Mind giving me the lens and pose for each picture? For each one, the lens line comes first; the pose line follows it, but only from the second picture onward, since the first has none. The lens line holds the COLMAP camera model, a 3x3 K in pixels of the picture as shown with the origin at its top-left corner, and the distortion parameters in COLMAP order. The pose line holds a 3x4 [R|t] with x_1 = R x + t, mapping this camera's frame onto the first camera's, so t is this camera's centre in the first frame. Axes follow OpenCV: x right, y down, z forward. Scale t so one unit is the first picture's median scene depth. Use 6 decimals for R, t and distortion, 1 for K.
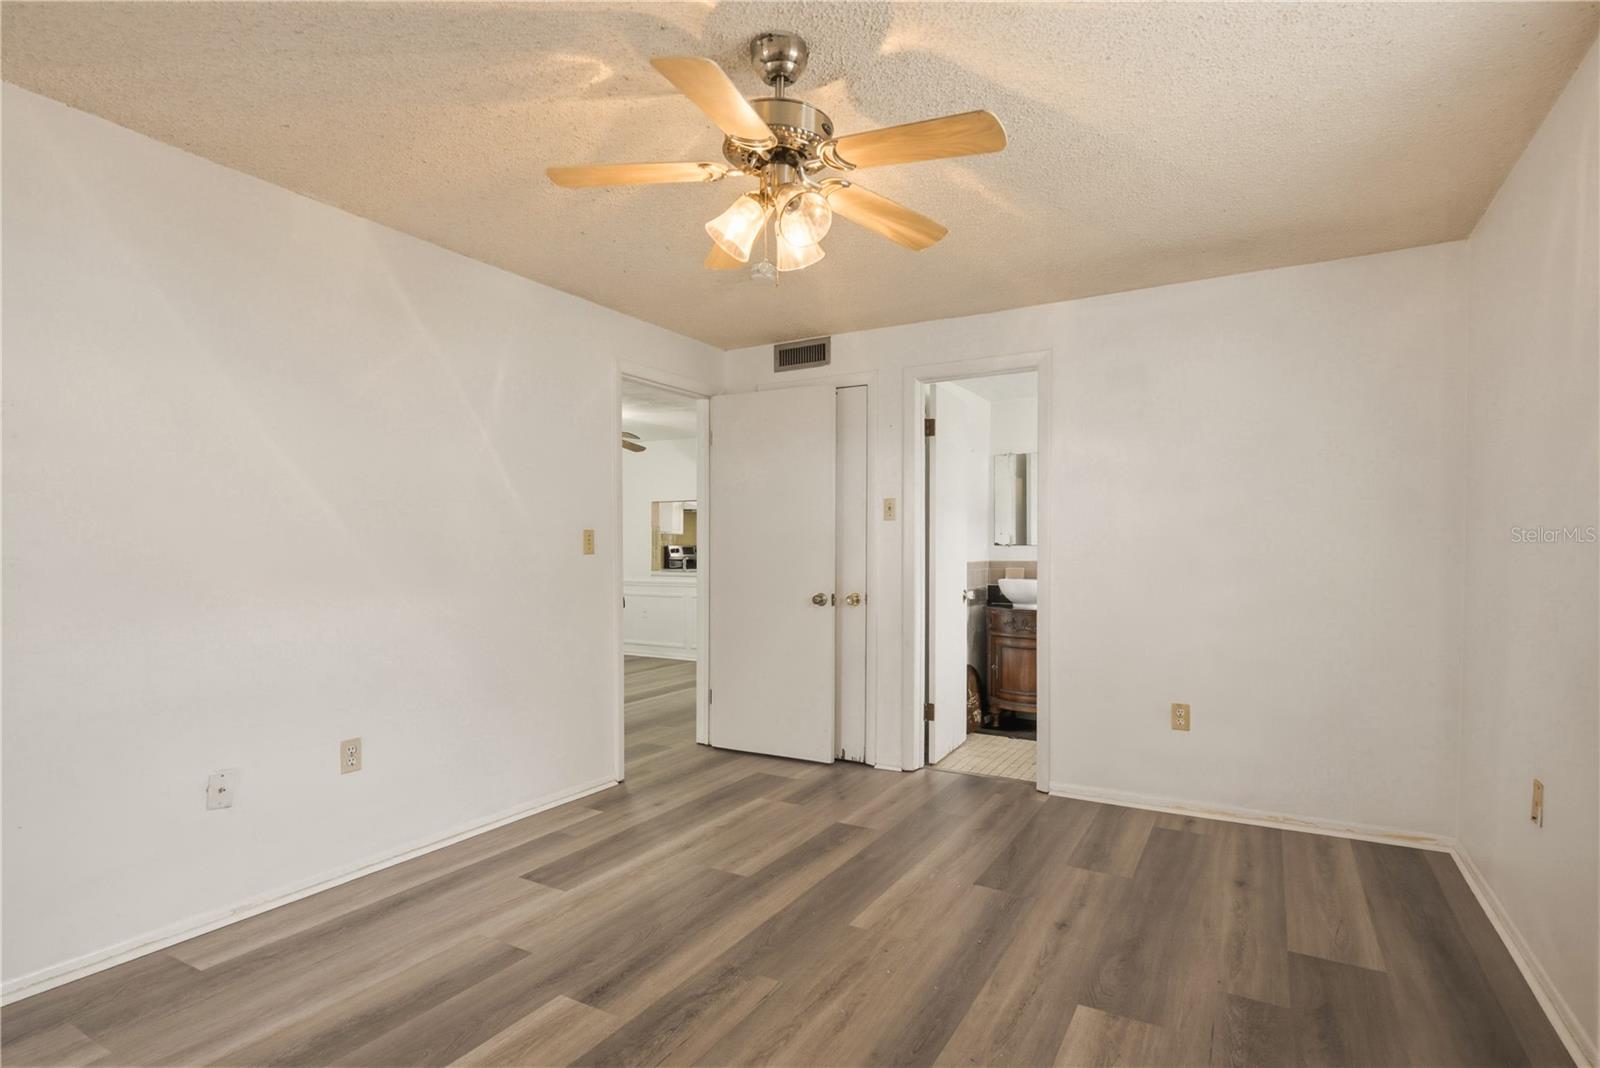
lens RADIAL K [[796.5, 0, 799.9], [0, 796.5, 542.9], [0, 0, 1]] dist [0.000641, -0.000532]
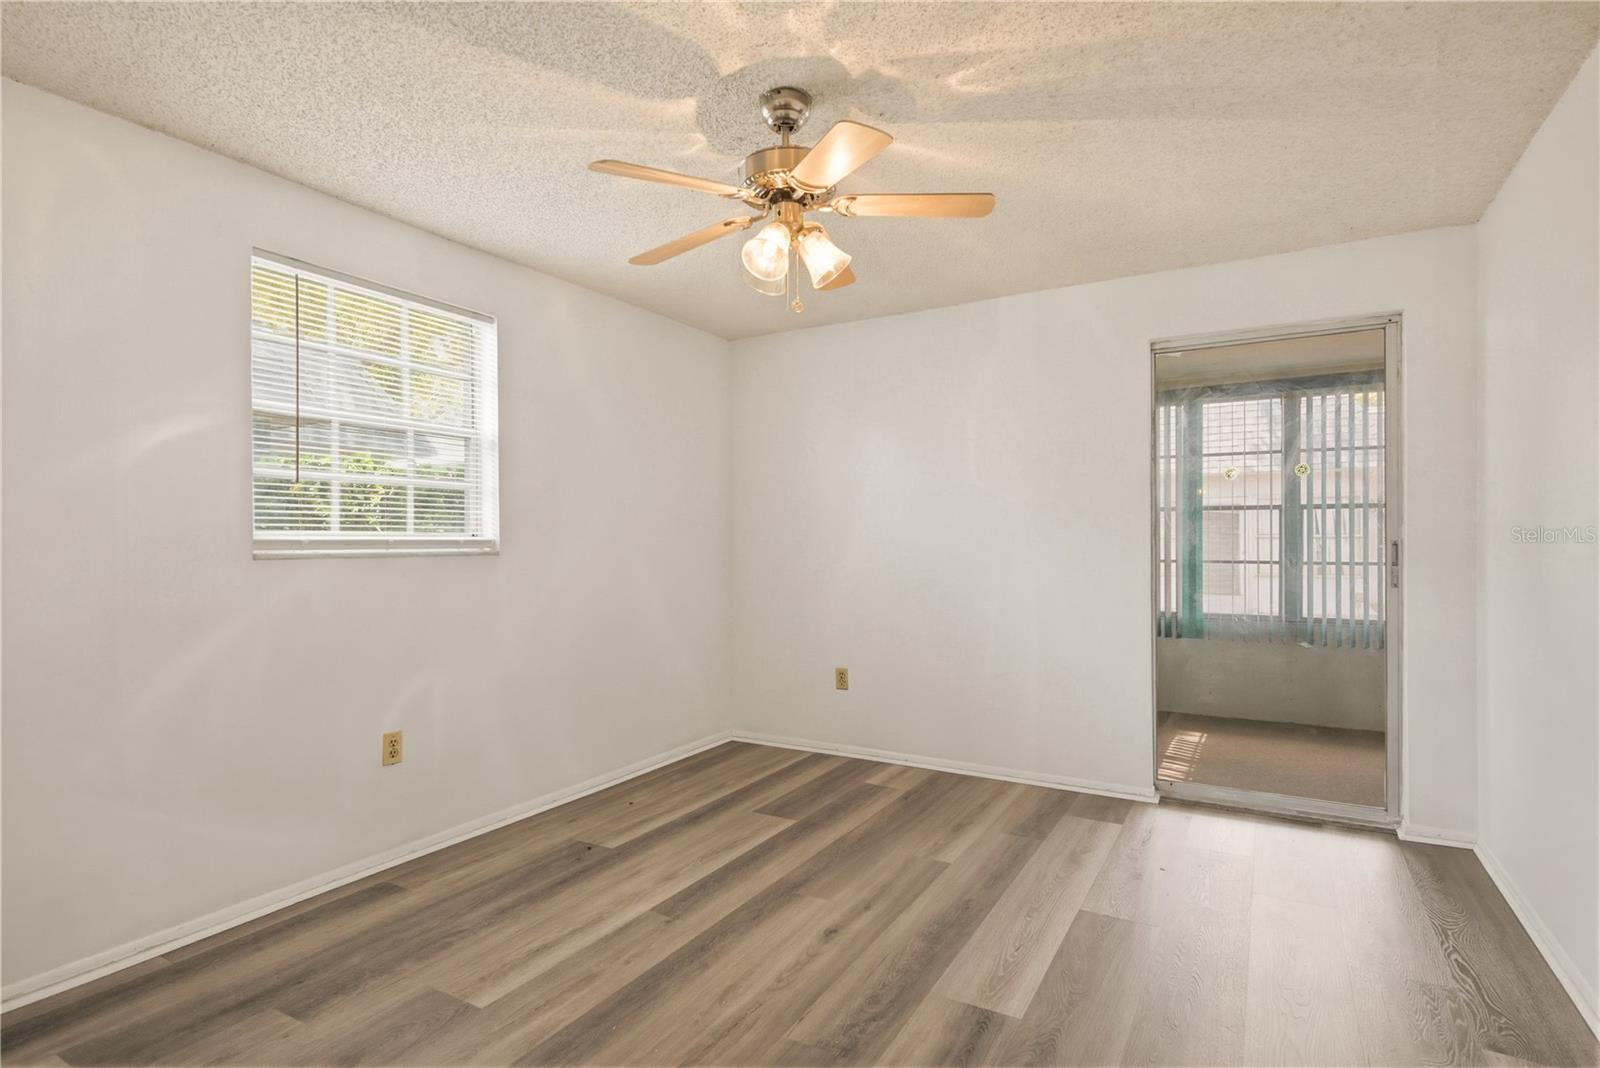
lens RADIAL K [[796.5, 0, 799.9], [0, 796.5, 542.9], [0, 0, 1]] dist [0.000641, -0.000532]
pose [[-0.999986, 0.002656, 0.004500, -0.048063], [0.002572, 0.999825, -0.018507, 0.028748], [-0.004548, -0.018495, -0.999819, 2.027160]]
